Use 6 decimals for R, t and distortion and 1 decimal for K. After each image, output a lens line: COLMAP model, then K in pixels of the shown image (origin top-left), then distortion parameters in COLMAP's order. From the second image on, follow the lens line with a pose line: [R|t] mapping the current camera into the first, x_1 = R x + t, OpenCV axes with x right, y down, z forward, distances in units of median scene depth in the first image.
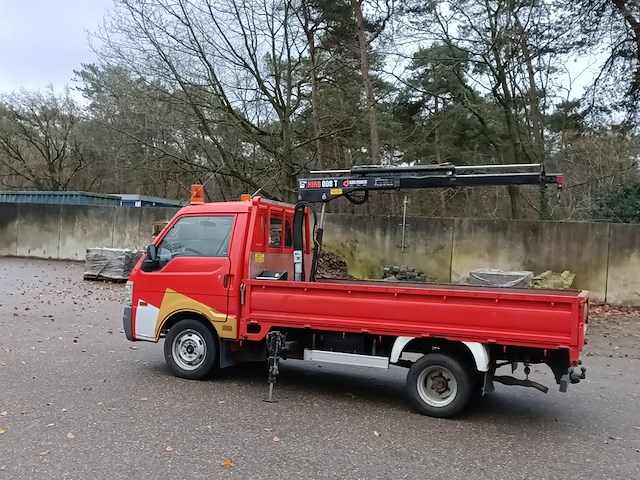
lens RADIAL K [[685.5, 0, 320.0], [0, 685.5, 240.0], [0, 0, 1]] dist [0.046525, 0.047250]
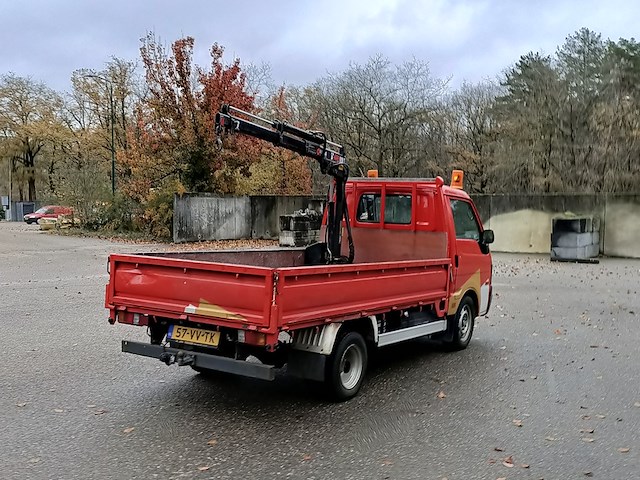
lens RADIAL K [[709.1, 0, 308.0], [0, 709.1, 241.5], [0, 0, 1]] dist [0.056999, 0.025746]
pose [[-0.174265, -0.010962, -0.984638, 1.049489], [-0.029206, 0.999556, -0.005959, 0.050190], [0.984266, 0.027719, -0.174508, 1.151521]]
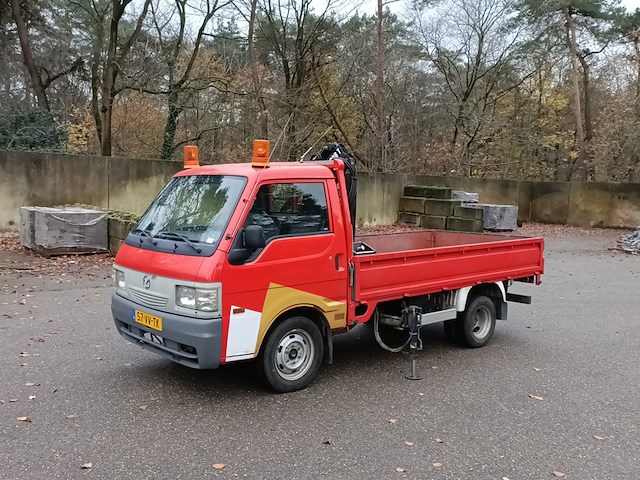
lens RADIAL K [[616.3, 0, 336.0], [0, 616.3, 228.6], [0, 0, 1]] dist [0.029884, 0.021327]
pose [[0.422351, -0.093545, 0.901592, -0.787742], [-0.014141, 0.993859, 0.109742, -0.060930], [-0.906322, -0.059099, 0.418435, 0.671244]]
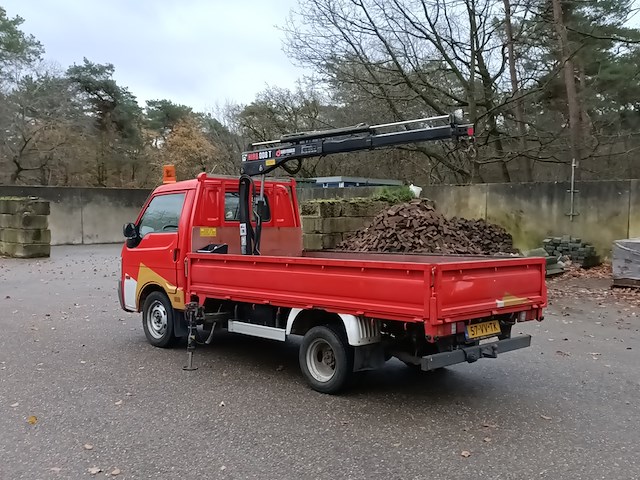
lens RADIAL K [[685.5, 0, 320.0], [0, 685.5, 240.0], [0, 0, 1]] dist [0.046525, 0.047250]
pose [[0.921887, -0.028670, -0.386396, 0.463537], [0.040986, 0.998879, 0.023673, 0.020281], [0.385284, -0.037661, 0.922029, 0.110675]]
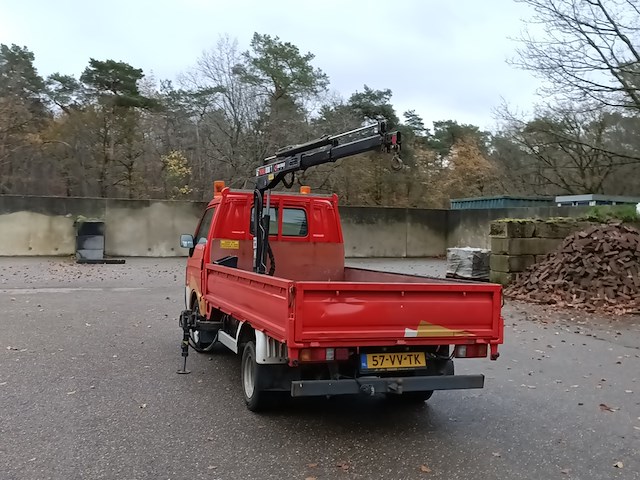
lens RADIAL K [[685.5, 0, 320.0], [0, 685.5, 240.0], [0, 0, 1]] dist [0.046525, 0.047250]
pose [[0.675768, -0.016210, -0.736936, 0.793769], [0.007303, 0.999856, -0.015296, 0.036296], [0.737078, 0.004954, 0.675790, 0.375999]]
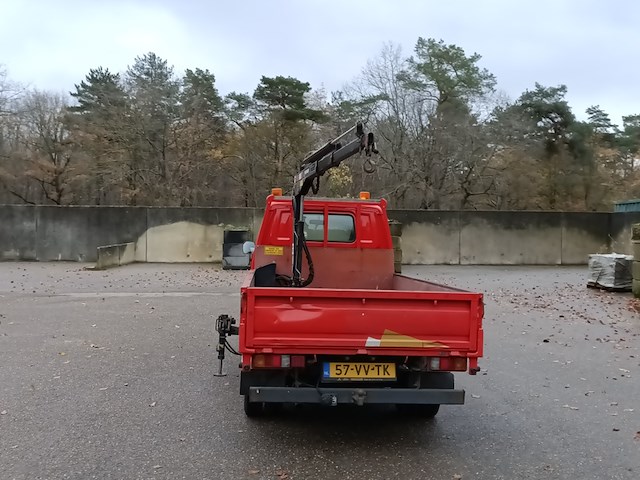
lens RADIAL K [[684.9, 0, 321.2], [0, 684.9, 249.3], [0, 0, 1]] dist [0.044697, 0.014226]
pose [[0.462195, -0.015550, -0.886642, 0.909471], [0.007271, 0.999879, -0.013746, 0.038683], [0.886748, -0.000093, 0.462253, 0.558755]]
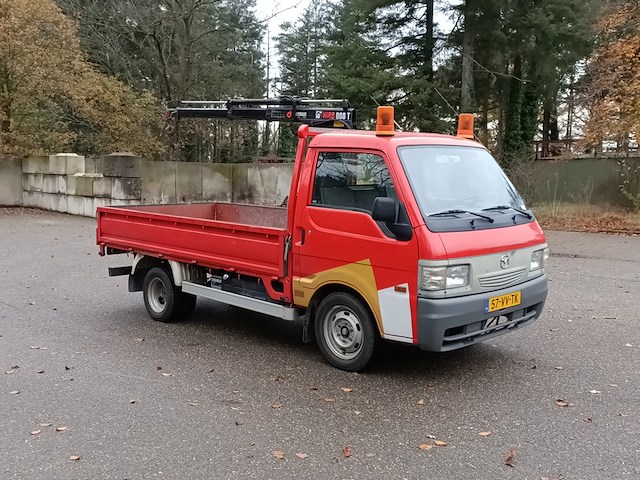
lens RADIAL K [[685.5, 0, 320.0], [0, 685.5, 240.0], [0, 0, 1]] dist [0.046525, 0.047250]
pose [[-0.926187, -0.094127, 0.365128, -0.340785], [-0.058404, 0.992466, 0.107700, -0.011782], [-0.372515, 0.078425, -0.924707, 1.887411]]
